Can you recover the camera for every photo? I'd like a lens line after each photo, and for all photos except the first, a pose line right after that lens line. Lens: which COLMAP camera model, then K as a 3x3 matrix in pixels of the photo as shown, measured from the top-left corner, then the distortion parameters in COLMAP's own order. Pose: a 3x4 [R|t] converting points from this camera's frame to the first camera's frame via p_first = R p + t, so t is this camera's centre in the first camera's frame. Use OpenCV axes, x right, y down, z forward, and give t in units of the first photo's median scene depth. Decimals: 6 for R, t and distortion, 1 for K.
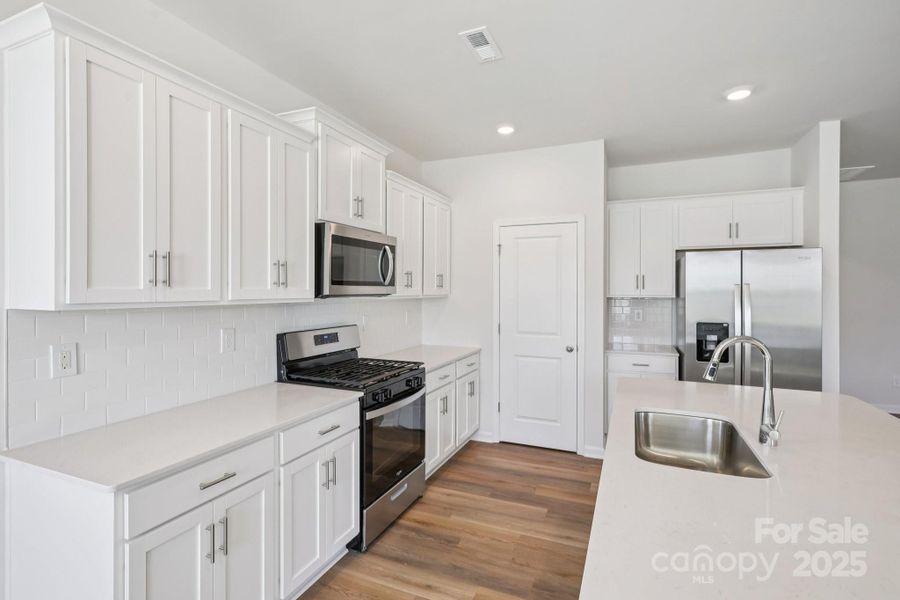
lens RADIAL K [[433.6, 0, 449.5], [0, 433.6, 293.4], [0, 0, 1]] dist [0.002748, -0.000431]
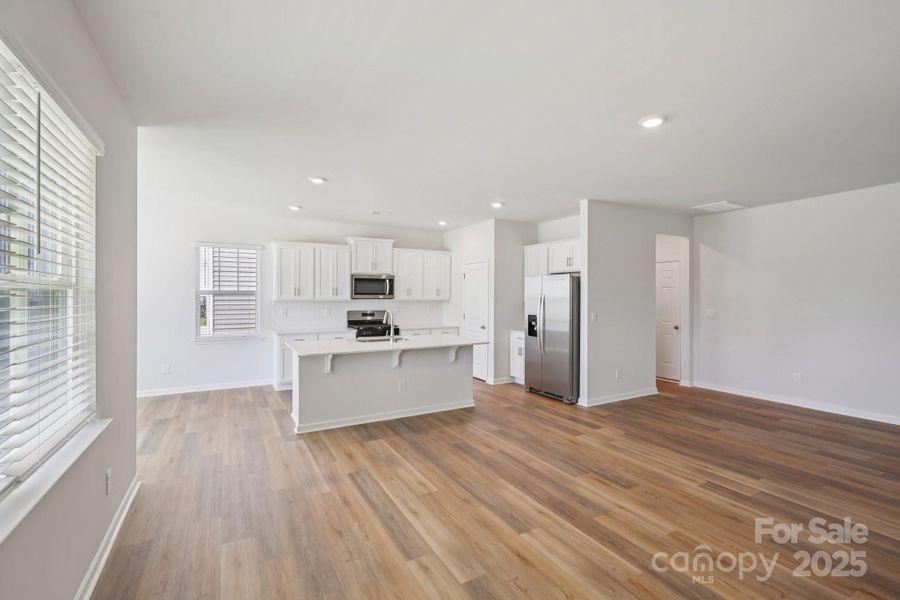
lens RADIAL K [[396.8, 0, 453.1], [0, 396.8, 297.0], [0, 0, 1]] dist [-0.010787, -0.000236]
pose [[0.800241, 0.000910, -0.599678, 1.506142], [-0.005802, 0.999964, -0.006225, 0.006622], [0.599651, 0.008460, 0.800217, -0.616019]]
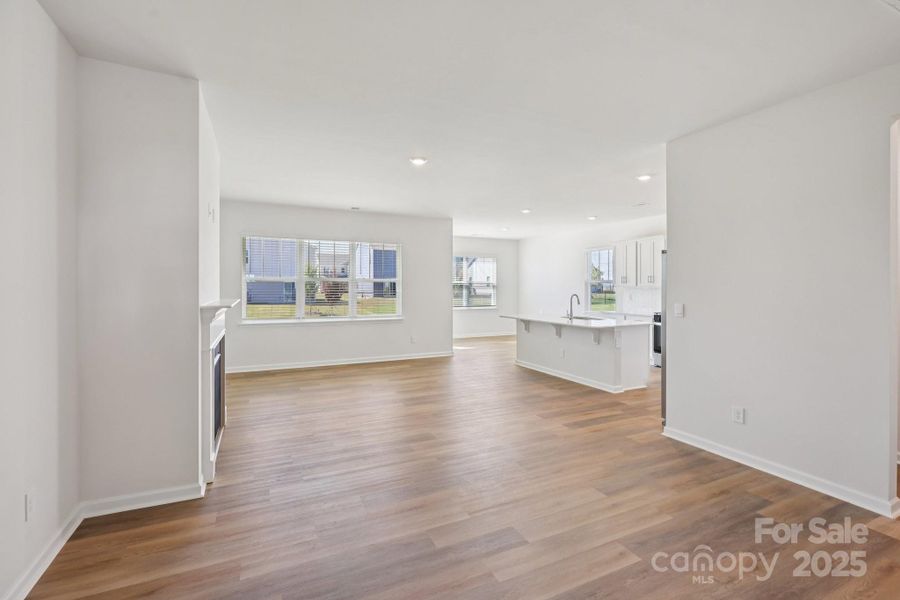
lens RADIAL K [[433.6, 0, 448.2], [0, 433.6, 295.7], [0, 0, 1]] dist [0.002748, -0.000431]
pose [[-0.653872, 0.011184, -0.756522, 2.365620], [-0.009143, 0.999701, 0.022681, 0.015933], [0.756550, 0.021747, -0.653574, 1.436839]]
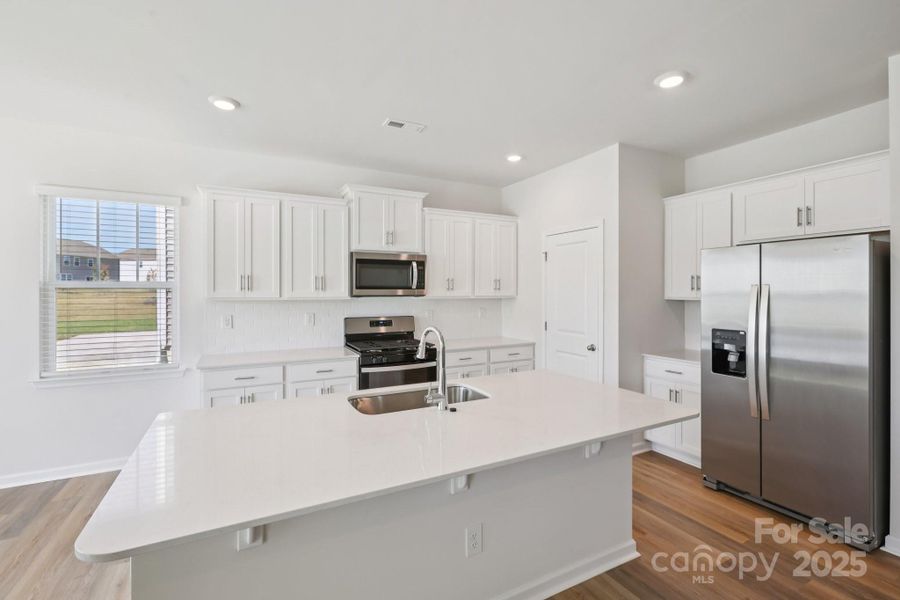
lens RADIAL K [[396.8, 0, 449.4], [0, 396.8, 294.4], [0, 0, 1]] dist [-0.010787, -0.000236]
pose [[0.776147, 0.002127, -0.630548, 0.748851], [-0.003469, 0.999994, -0.000896, 0.000442], [0.630542, 0.002883, 0.776150, 0.043199]]
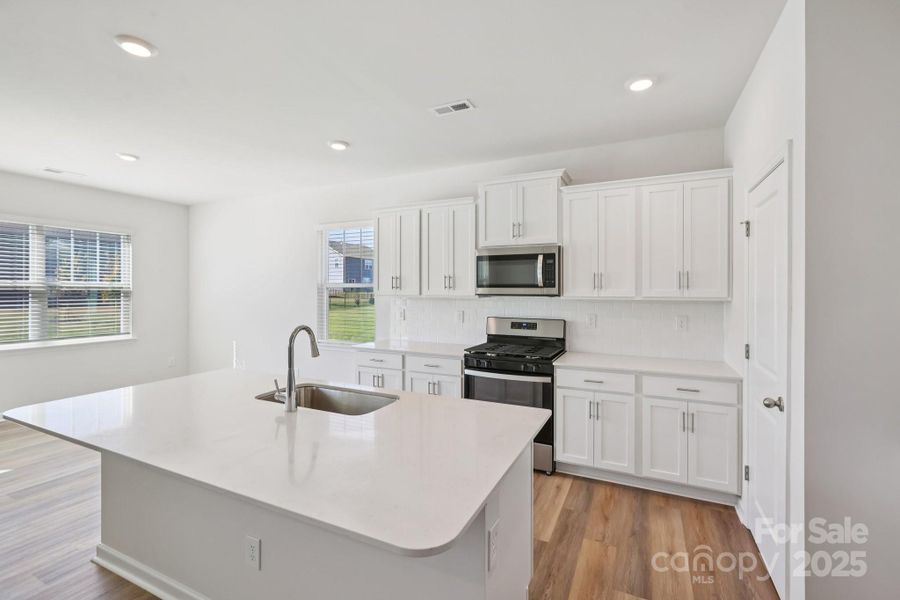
lens RADIAL K [[396.8, 0, 454.5], [0, 396.8, 291.7], [0, 0, 1]] dist [-0.010787, -0.000236]
pose [[-0.039035, 0.001713, -0.999236, 0.935664], [-0.009780, 0.999950, 0.002097, -0.005675], [0.999190, 0.009855, -0.039017, 0.765676]]
